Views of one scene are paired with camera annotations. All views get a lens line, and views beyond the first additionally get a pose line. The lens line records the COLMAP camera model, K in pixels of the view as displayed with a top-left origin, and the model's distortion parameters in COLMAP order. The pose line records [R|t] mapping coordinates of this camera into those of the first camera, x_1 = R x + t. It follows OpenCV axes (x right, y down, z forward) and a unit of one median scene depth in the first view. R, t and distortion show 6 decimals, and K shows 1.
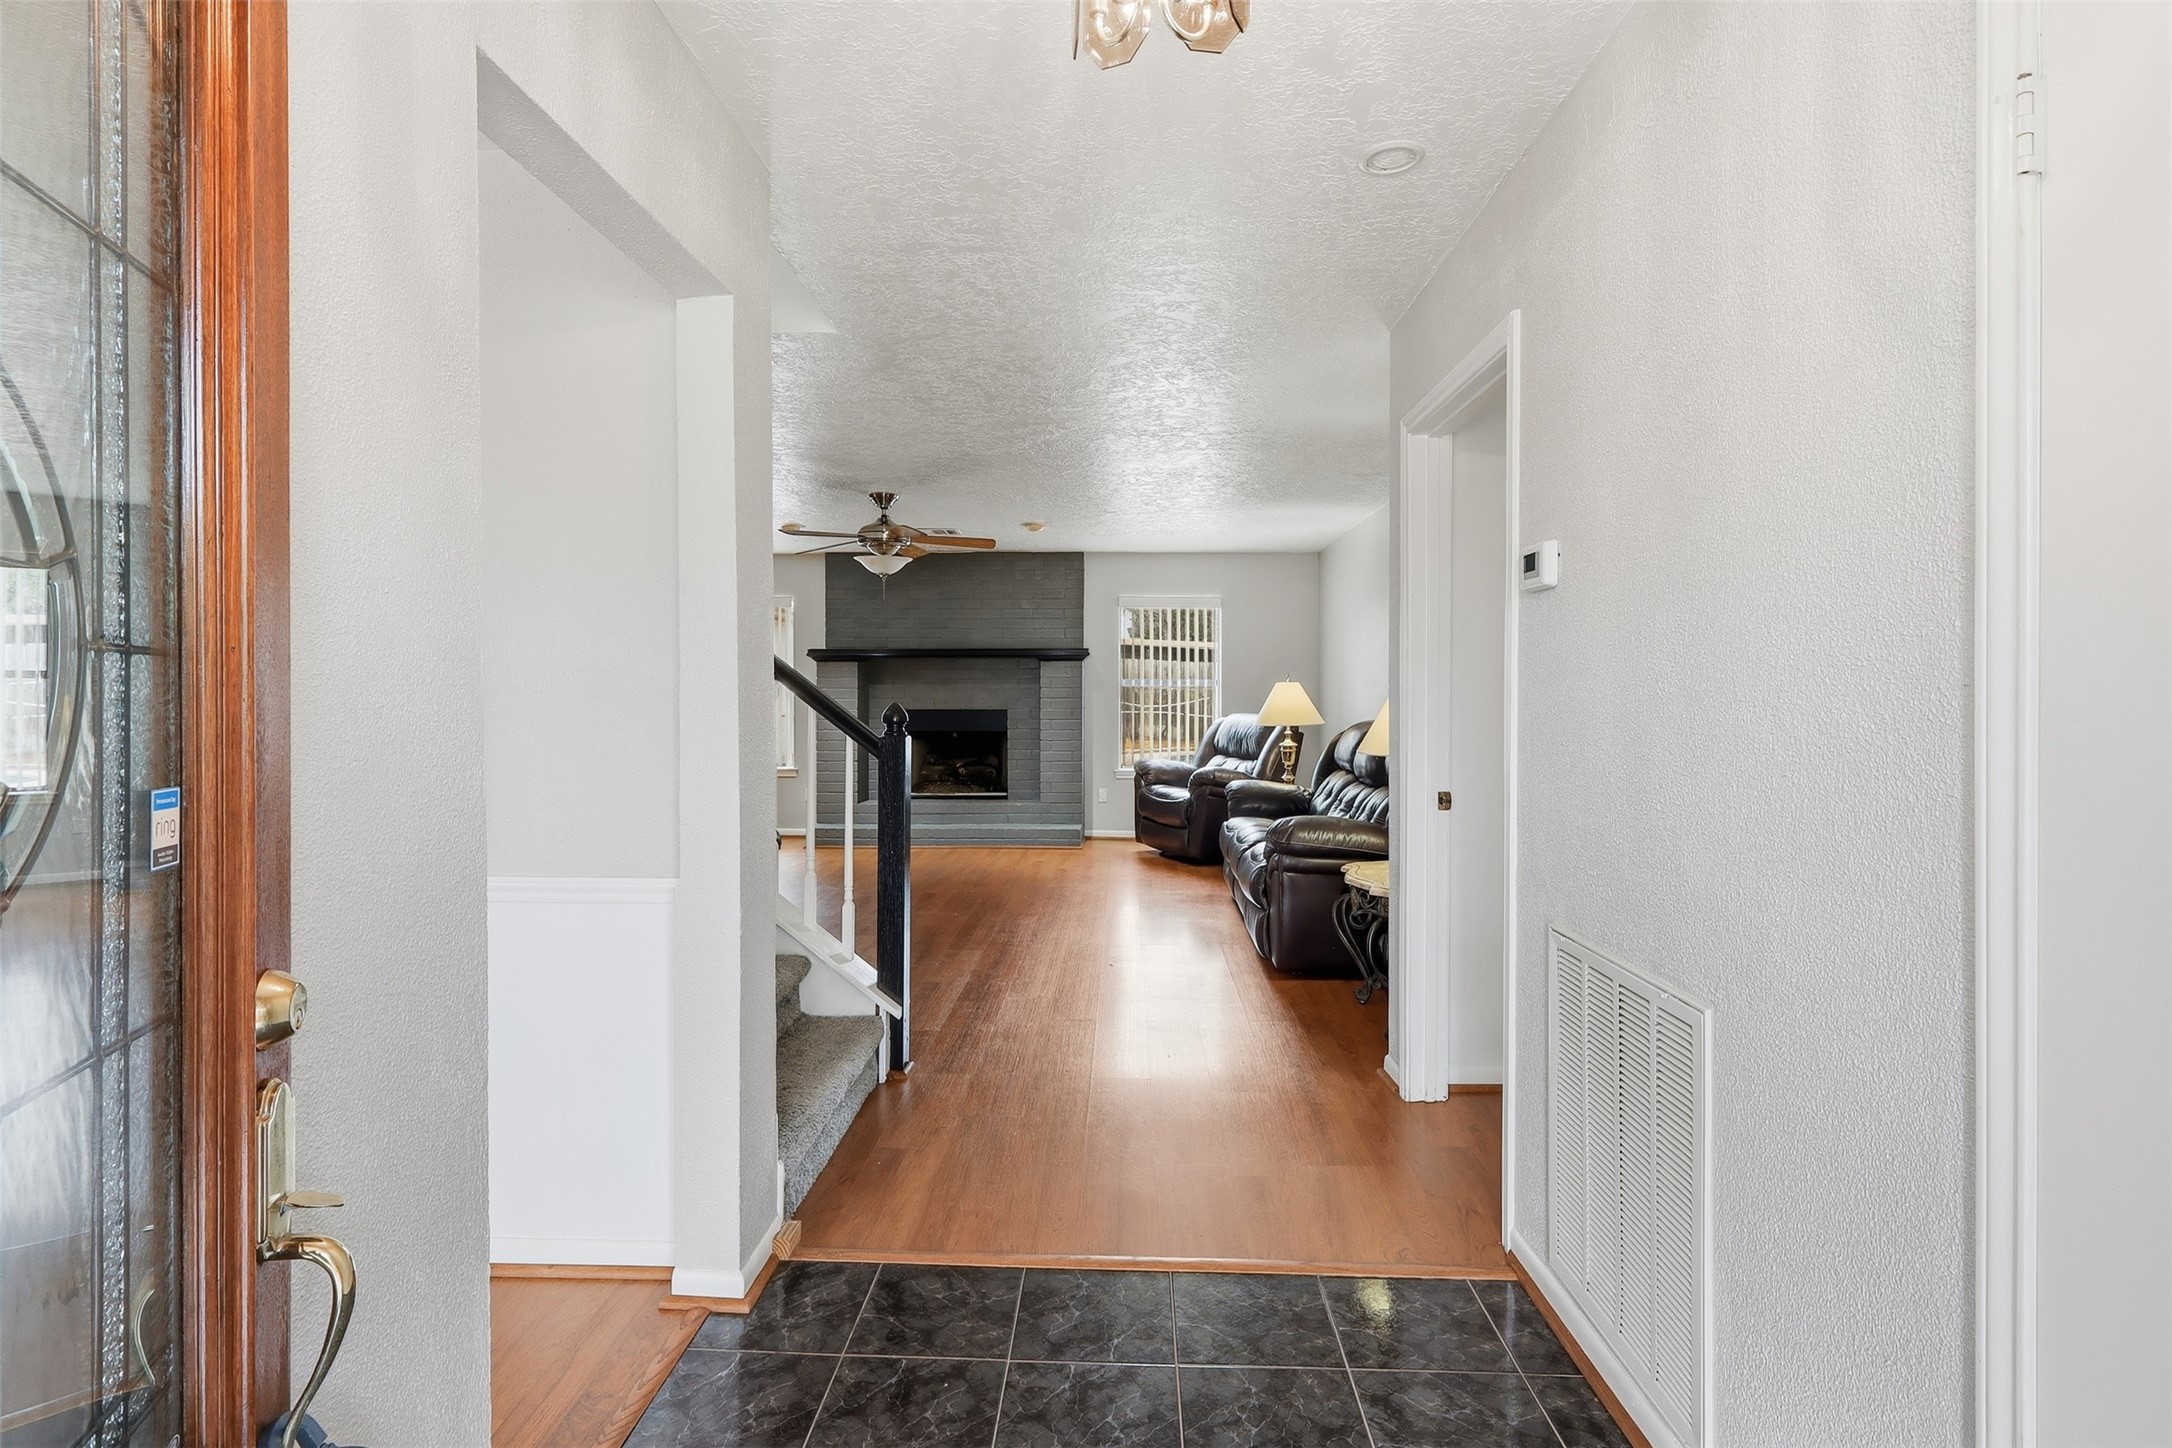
lens RADIAL K [[1039.5, 0, 1093.2], [0, 1039.5, 710.7], [0, 0, 1]] dist [-0.013737, -0.001093]
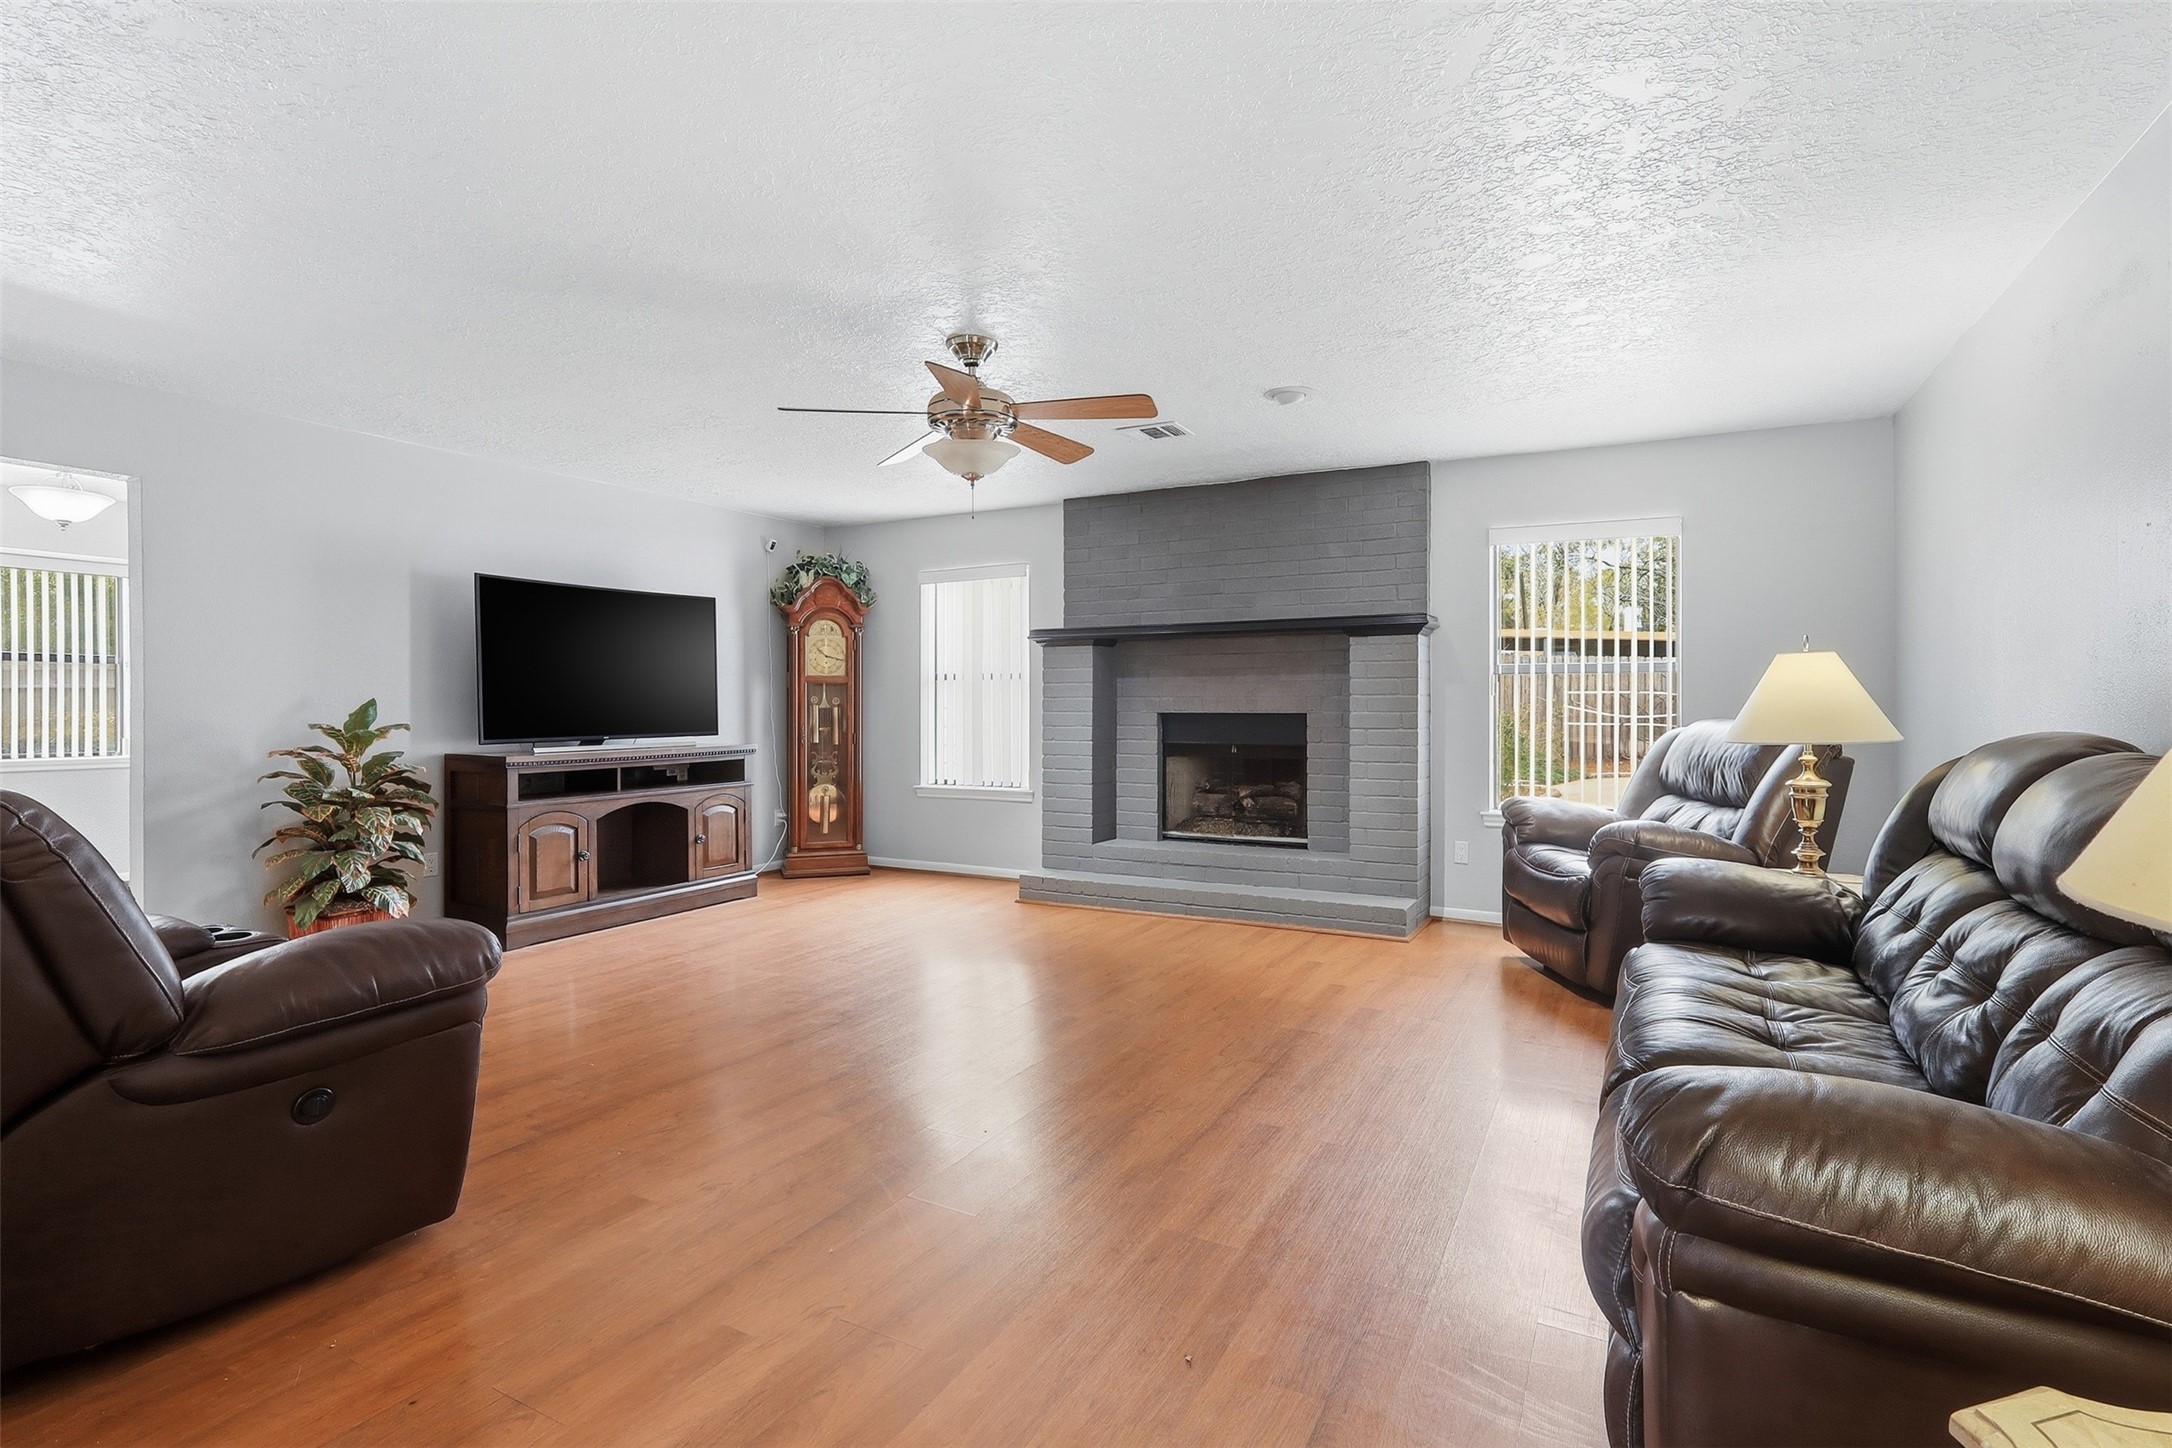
lens RADIAL K [[1039.5, 0, 1066.5], [0, 1039.5, 719.3], [0, 0, 1]] dist [-0.013737, -0.001093]
pose [[0.890039, 0.006682, -0.455835, 0.090423], [-0.008113, 0.999966, -0.001184, 0.005687], [0.455812, 0.004752, 0.890064, 0.384212]]
